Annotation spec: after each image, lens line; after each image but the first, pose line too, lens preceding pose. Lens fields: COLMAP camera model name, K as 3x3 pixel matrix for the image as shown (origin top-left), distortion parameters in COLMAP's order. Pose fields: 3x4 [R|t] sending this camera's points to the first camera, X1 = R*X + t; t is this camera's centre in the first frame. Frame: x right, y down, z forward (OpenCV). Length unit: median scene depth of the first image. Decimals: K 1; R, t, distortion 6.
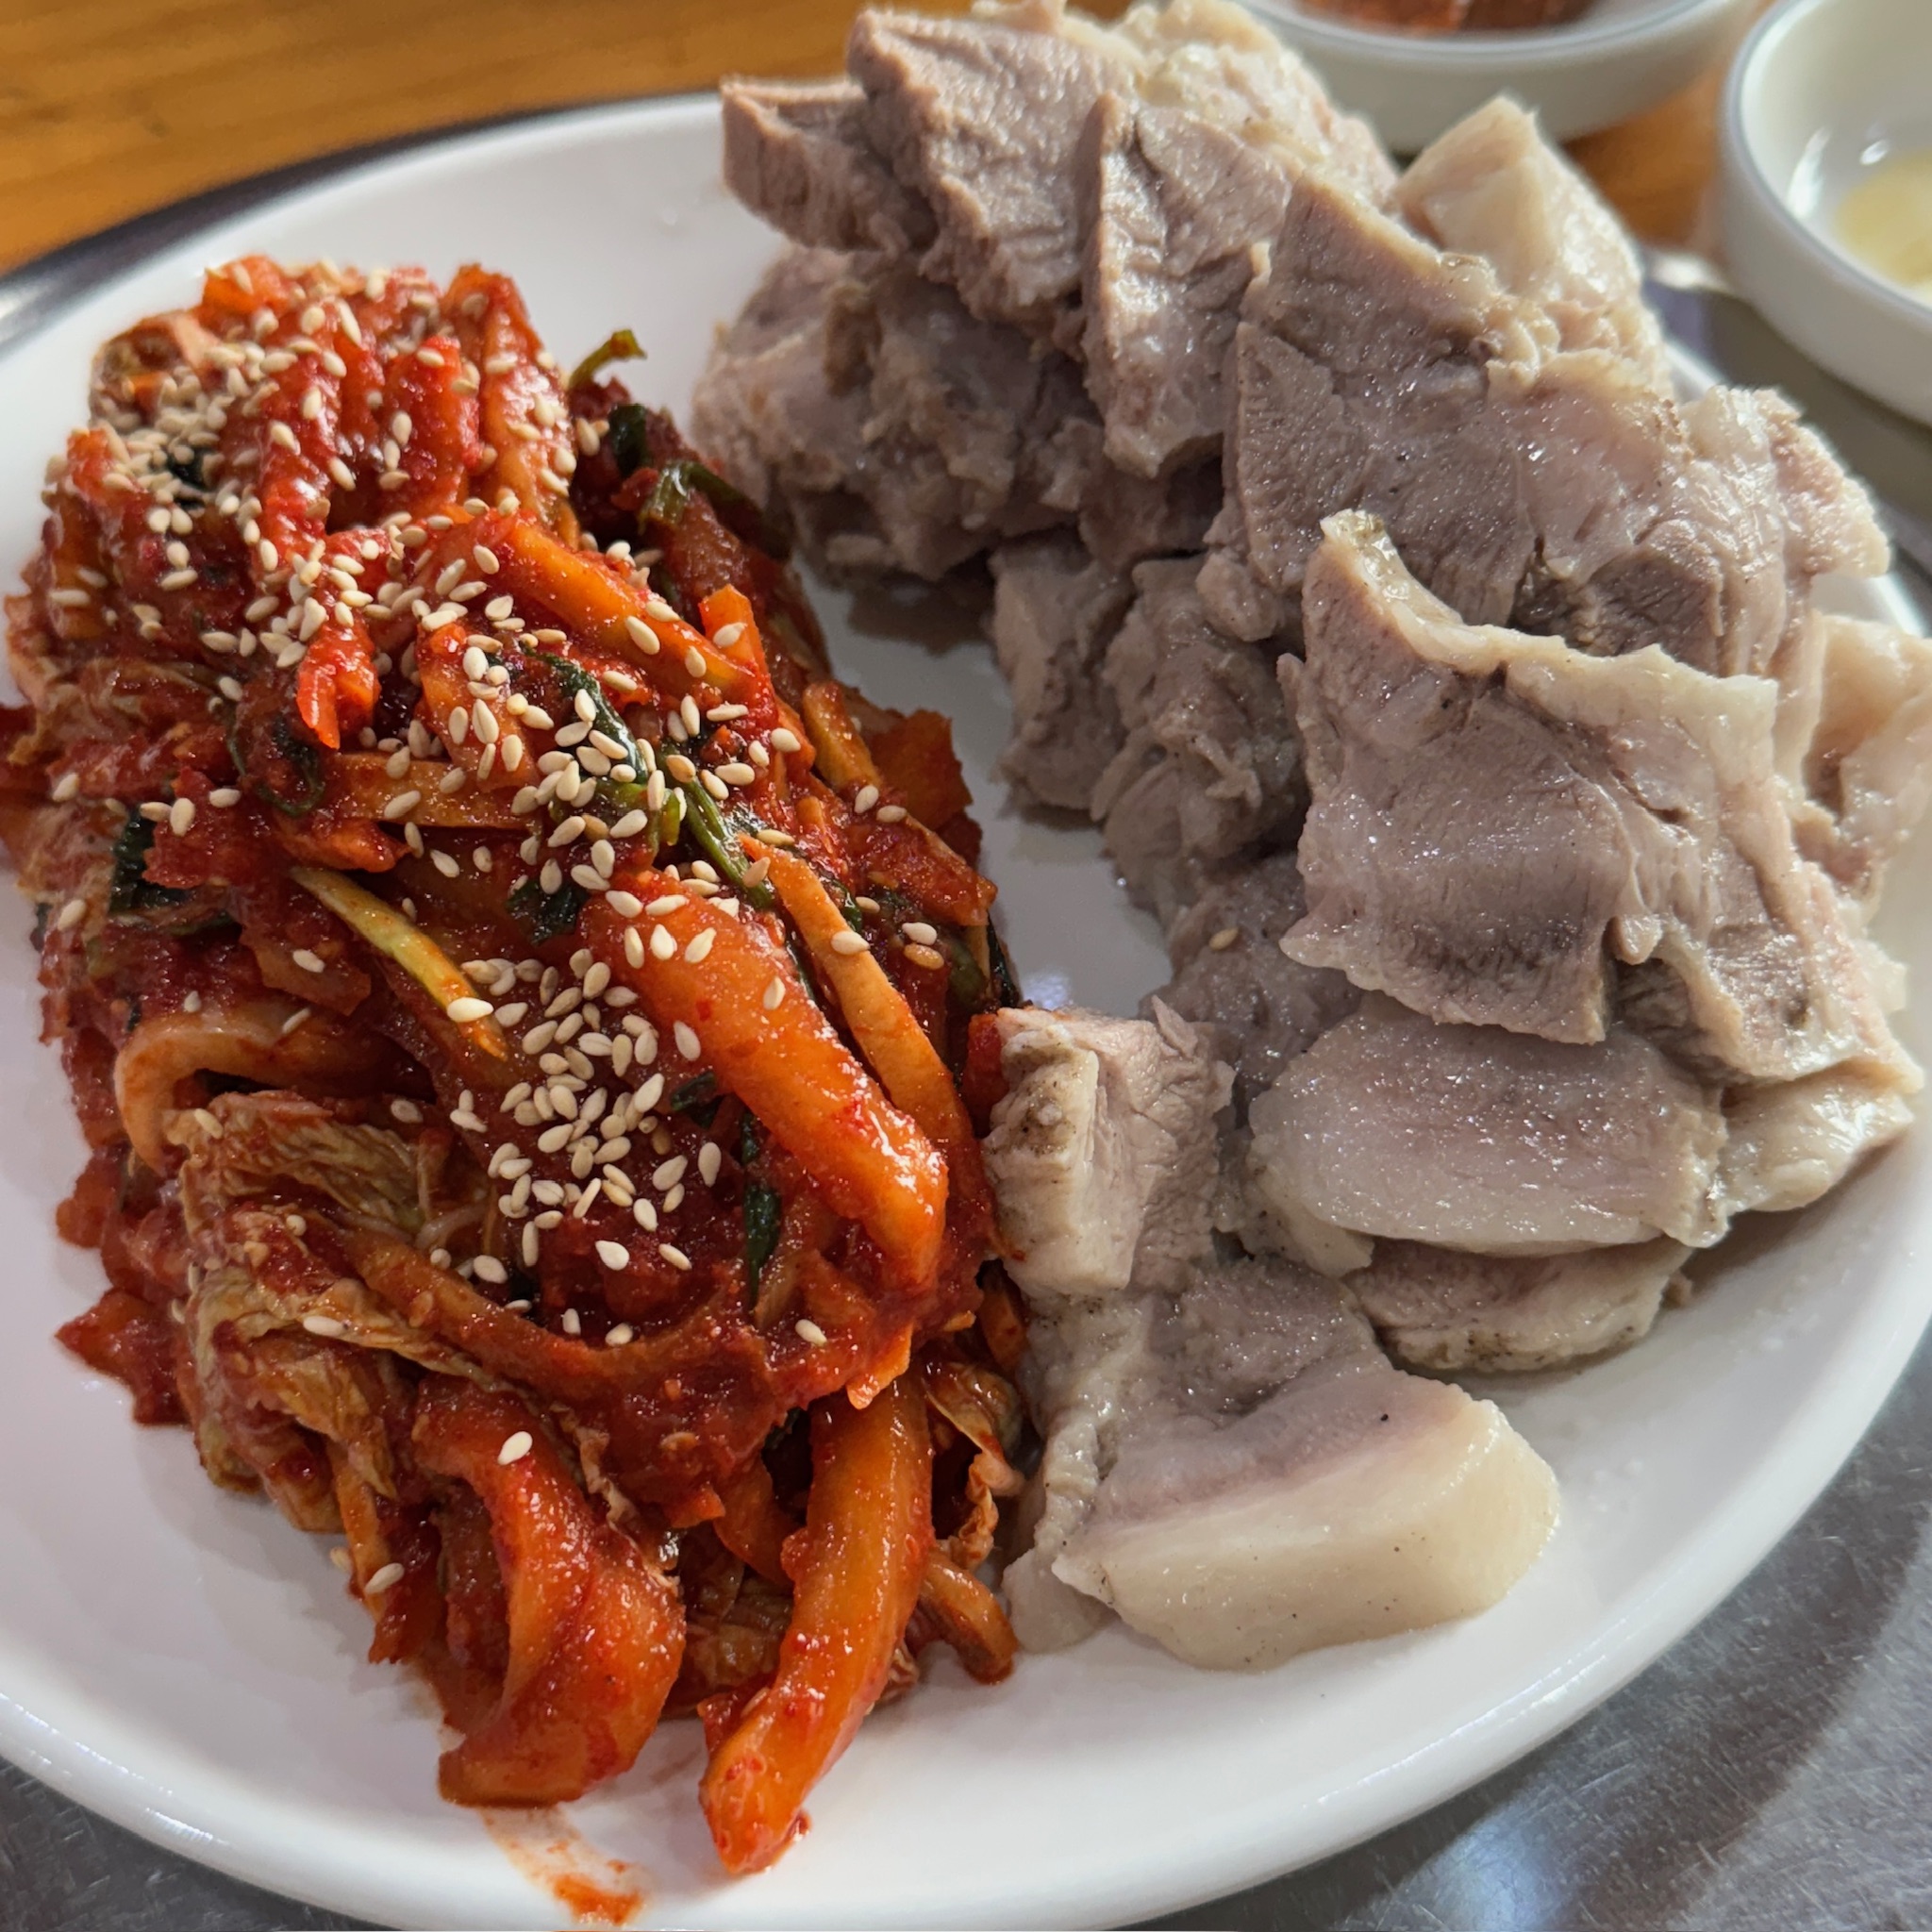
lens RADIAL K [[2791.4, 0, 965.4], [0, 2791.4, 959.7], [0, 0, 1]] dist [0.009395, 0.037241]
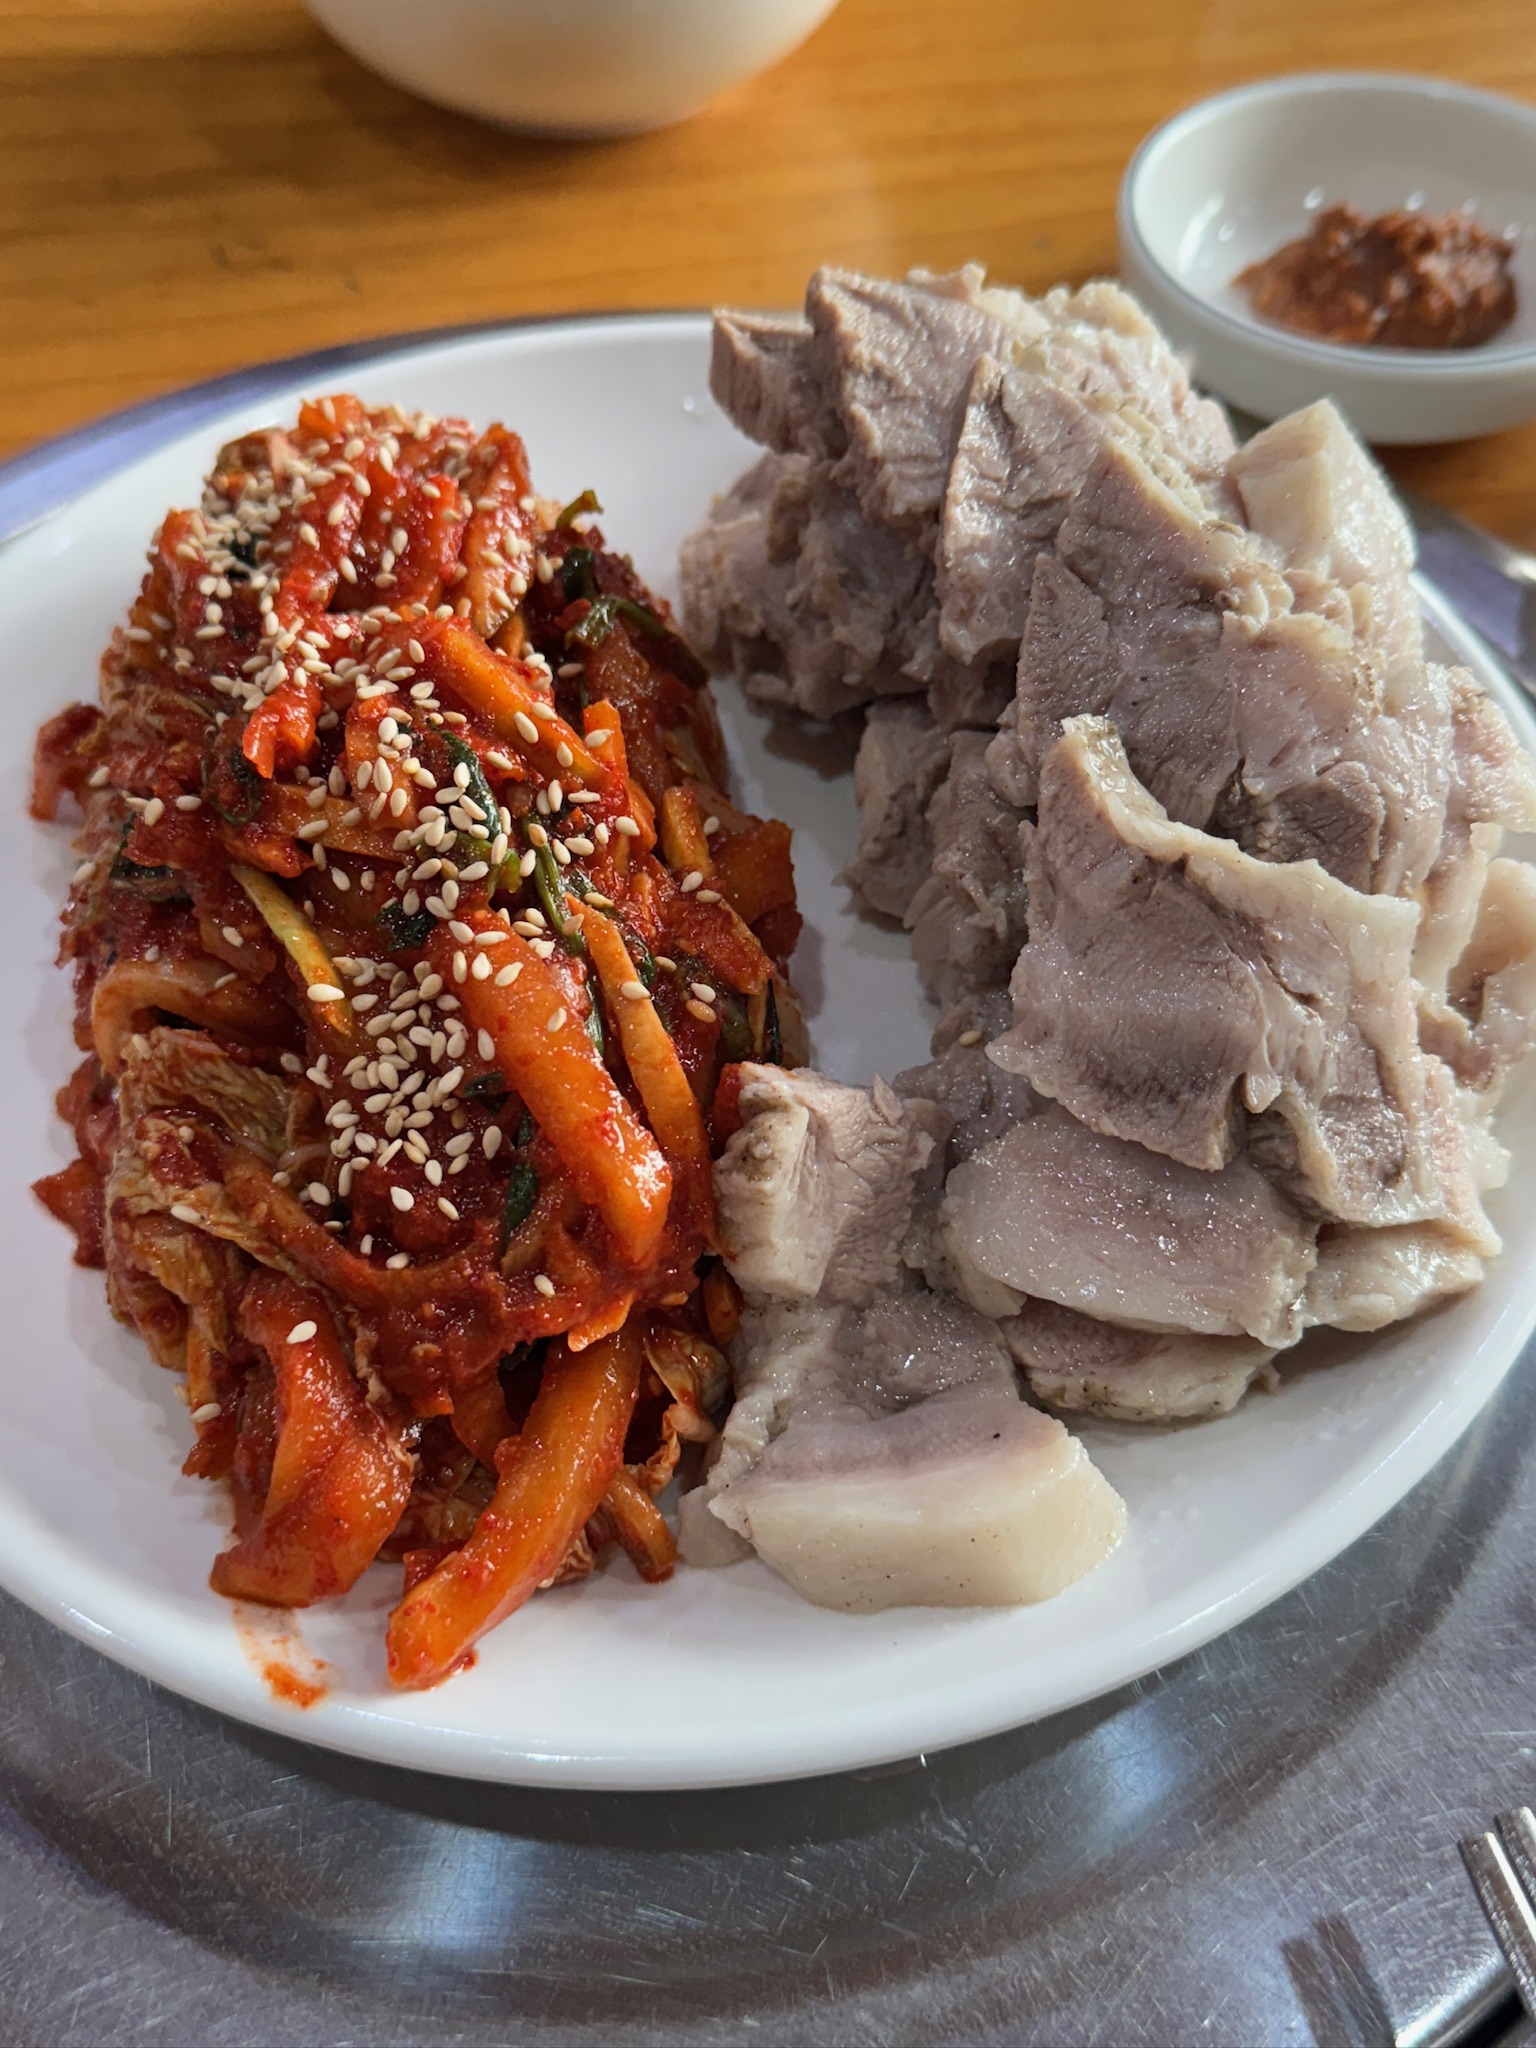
lens RADIAL K [[2206.9, 0, 768.0], [0, 2206.9, 1024.0], [0, 0, 1]] dist [0.016503, 0.006168]
pose [[0.979379, 0.165817, -0.115423, 0.132544], [-0.164736, 0.986156, 0.018905, -0.019574], [0.116960, 0.000499, 0.993137, 0.005790]]
